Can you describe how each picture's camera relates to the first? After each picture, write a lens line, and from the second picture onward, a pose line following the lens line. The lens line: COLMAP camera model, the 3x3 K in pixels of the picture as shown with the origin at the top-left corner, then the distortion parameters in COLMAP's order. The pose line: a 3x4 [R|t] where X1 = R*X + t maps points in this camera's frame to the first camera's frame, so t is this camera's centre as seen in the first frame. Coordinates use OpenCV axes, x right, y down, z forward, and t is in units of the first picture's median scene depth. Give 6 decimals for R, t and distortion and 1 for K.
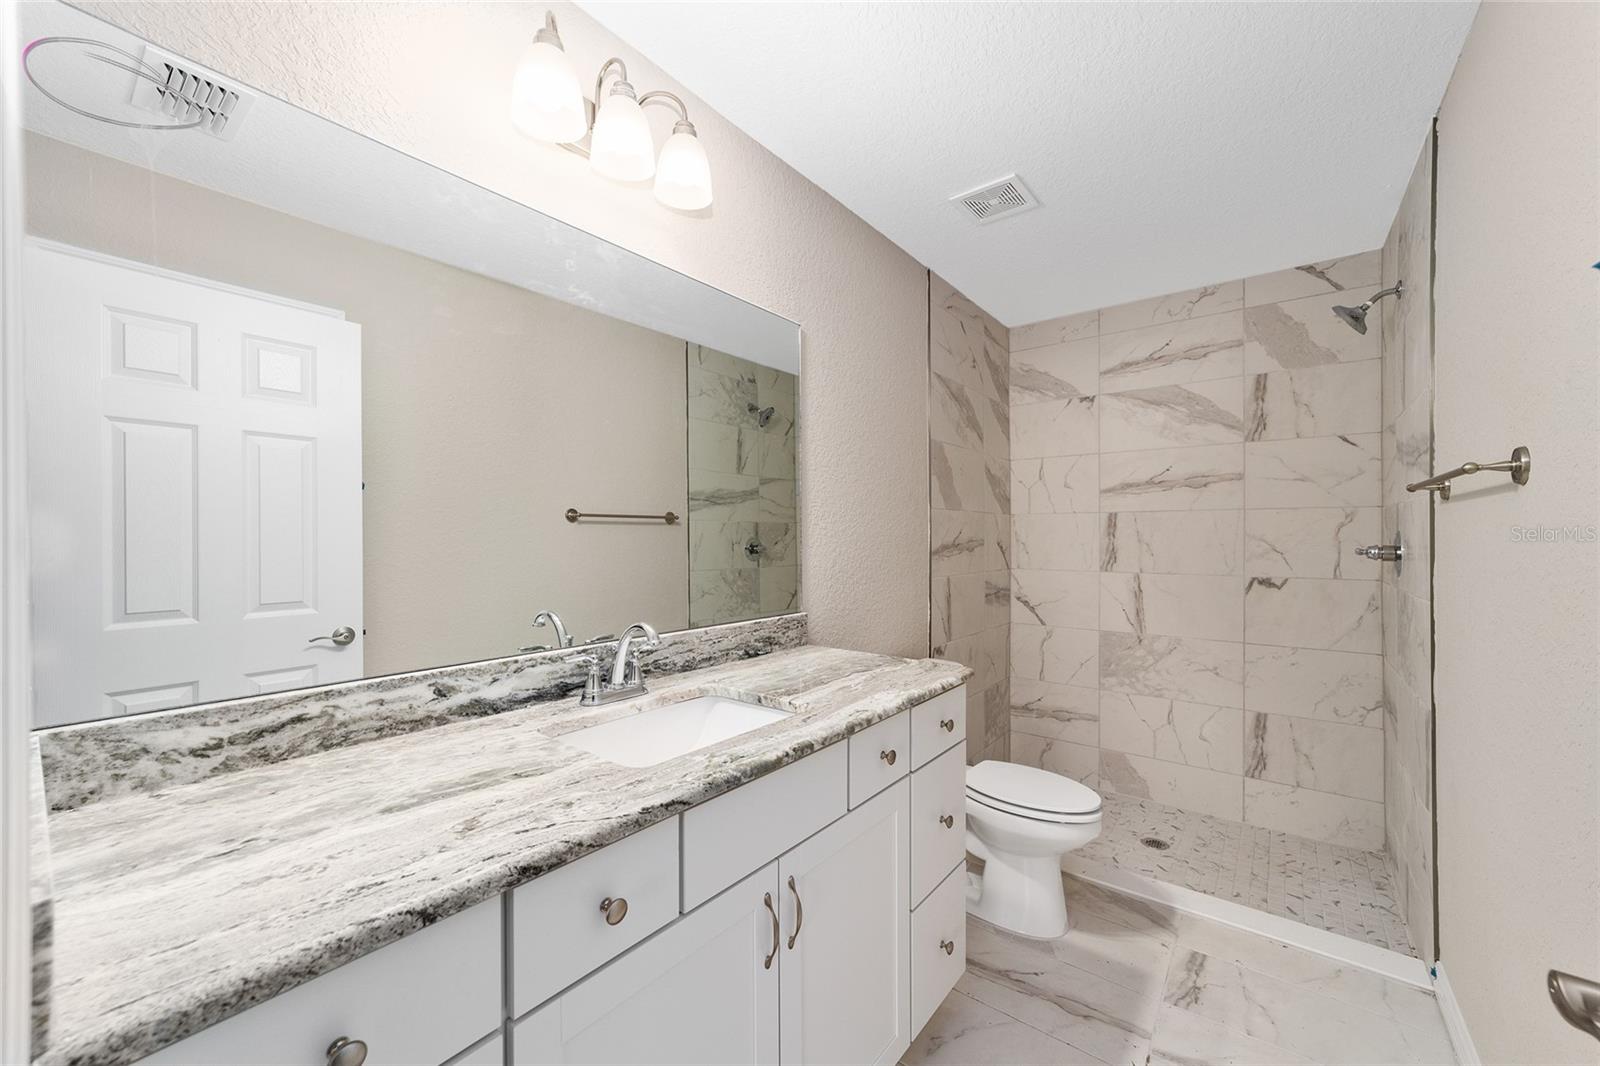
lens RADIAL K [[612.7, 0, 800.4], [0, 612.7, 536.8], [0, 0, 1]] dist [-0.016342, 0.008716]
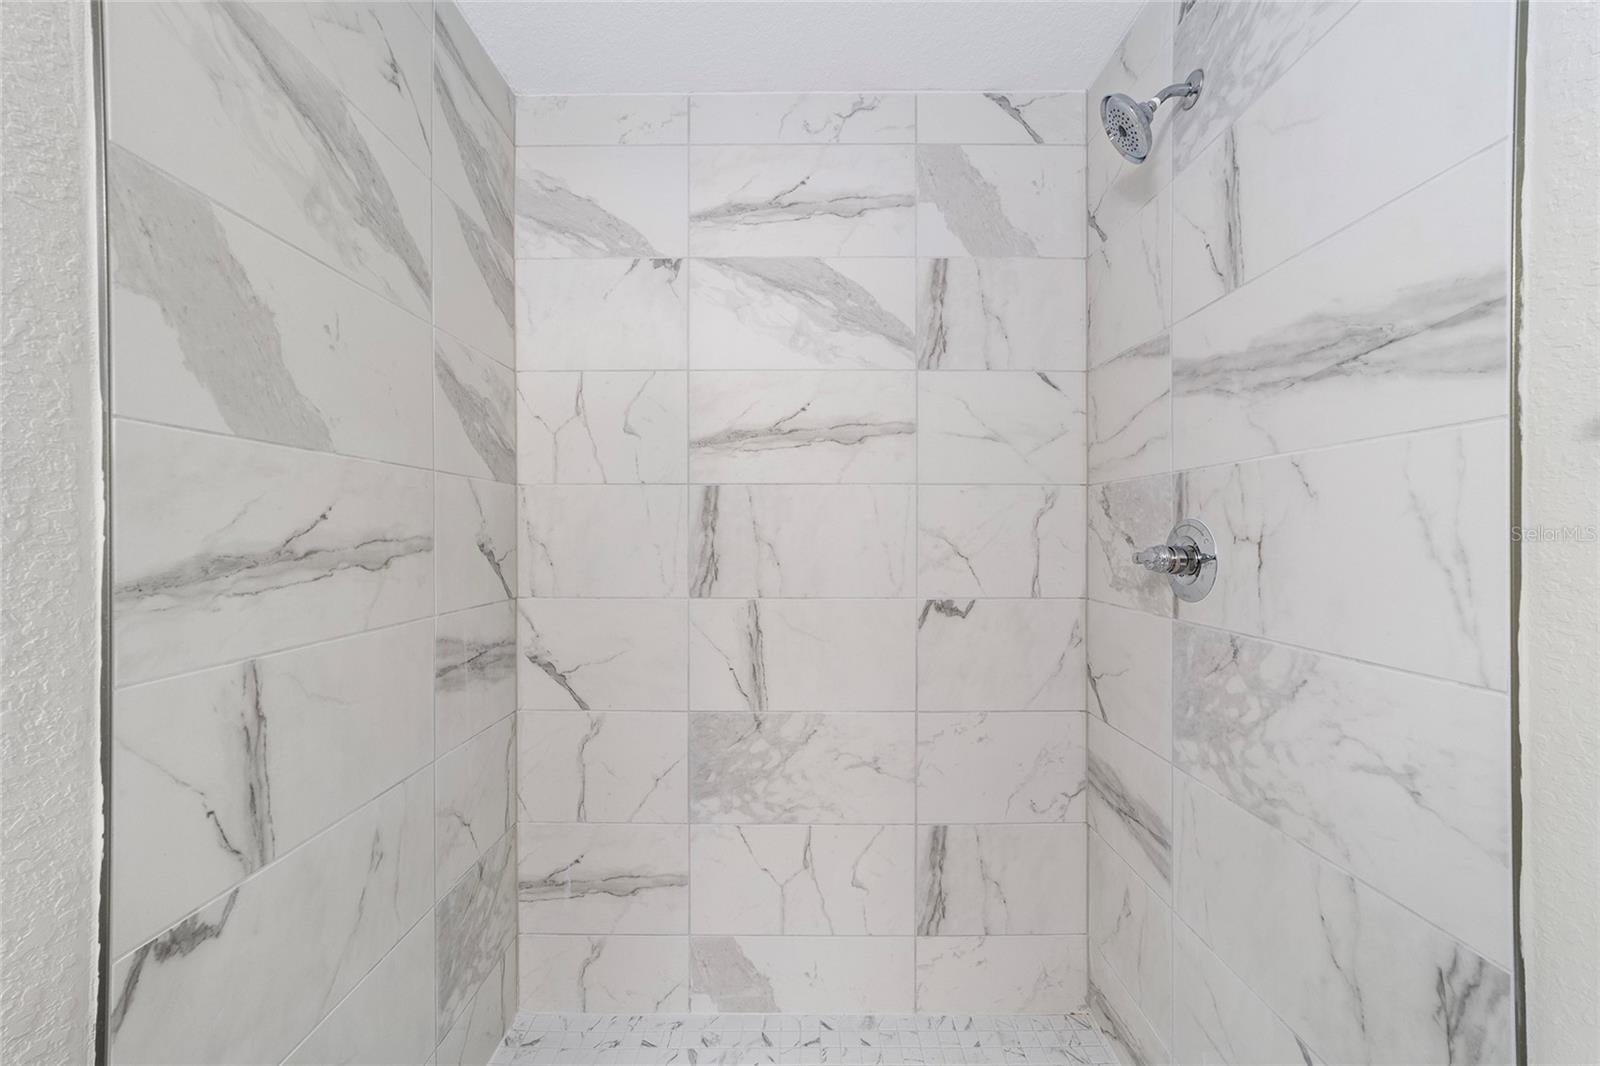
lens RADIAL K [[612.7, 0, 800.4], [0, 612.7, 536.8], [0, 0, 1]] dist [-0.016342, 0.008716]
pose [[0.781941, -0.002640, 0.623347, 0.244733], [-0.000201, 0.999990, 0.004487, 0.002455], [-0.623353, -0.003633, 0.781932, 0.544873]]
